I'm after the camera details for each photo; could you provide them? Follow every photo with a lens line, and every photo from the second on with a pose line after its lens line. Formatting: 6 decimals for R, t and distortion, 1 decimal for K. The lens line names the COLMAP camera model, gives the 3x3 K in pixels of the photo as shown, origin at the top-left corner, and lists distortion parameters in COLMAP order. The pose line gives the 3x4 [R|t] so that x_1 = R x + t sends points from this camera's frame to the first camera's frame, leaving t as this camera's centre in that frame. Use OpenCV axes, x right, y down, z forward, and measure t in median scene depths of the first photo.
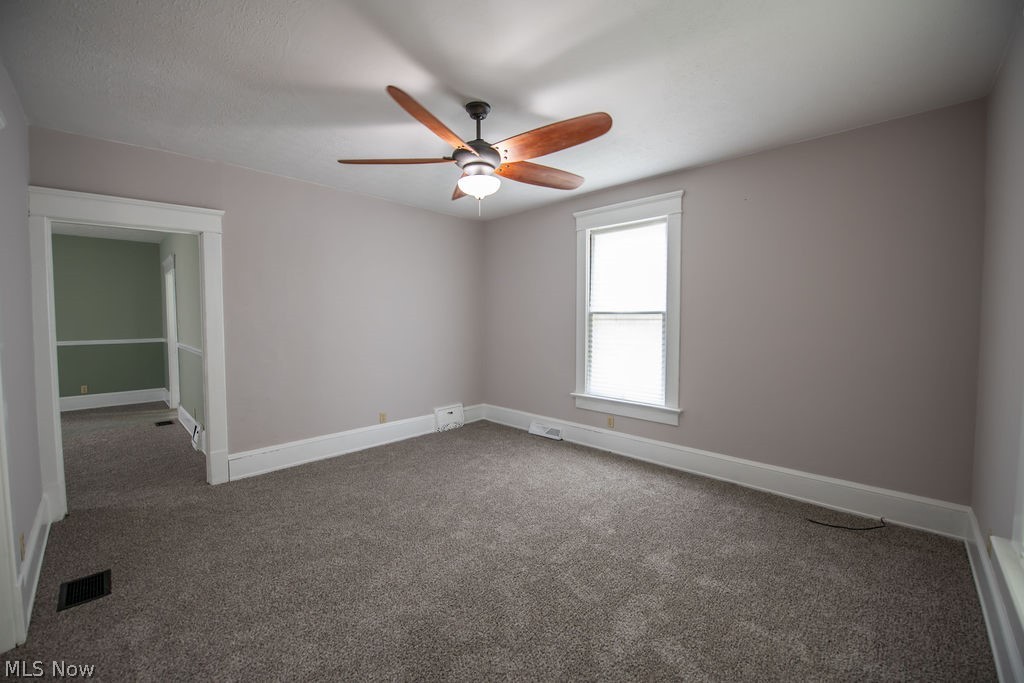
lens RADIAL K [[408.1, 0, 509.0], [0, 408.1, 335.9], [0, 0, 1]] dist [-0.016657, -0.000176]
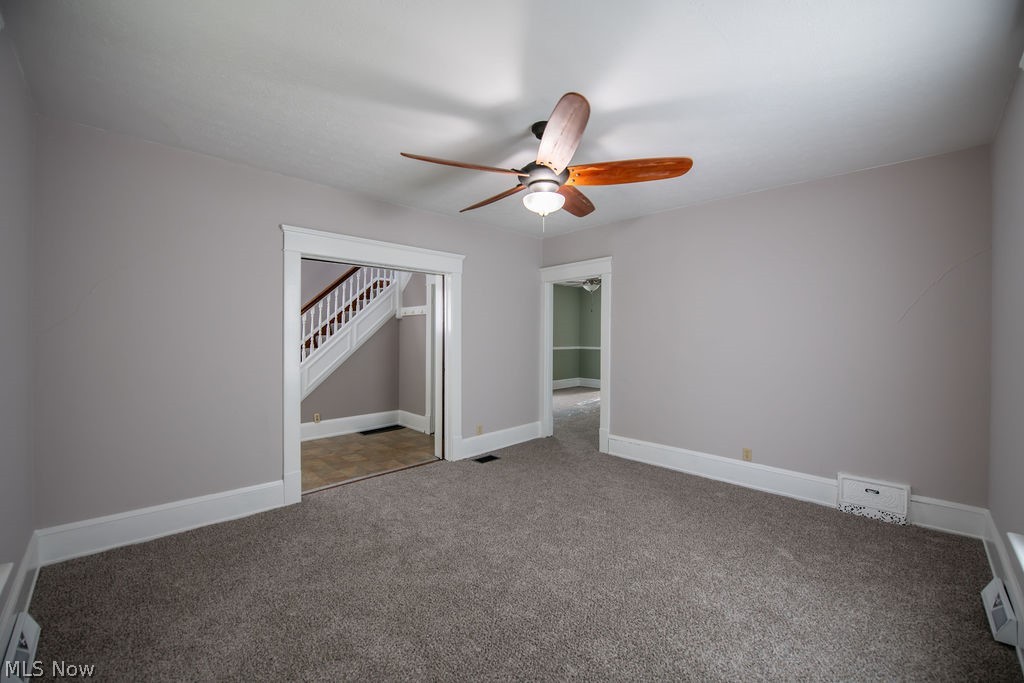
lens RADIAL K [[398.2, 0, 510.3], [0, 398.2, 336.3], [0, 0, 1]] dist [-0.017042, -0.000206]
pose [[-0.019203, 0.002623, -0.999812, 0.674172], [-0.044263, 0.999014, 0.003471, -0.029432], [0.998835, 0.044321, -0.019068, 0.694859]]
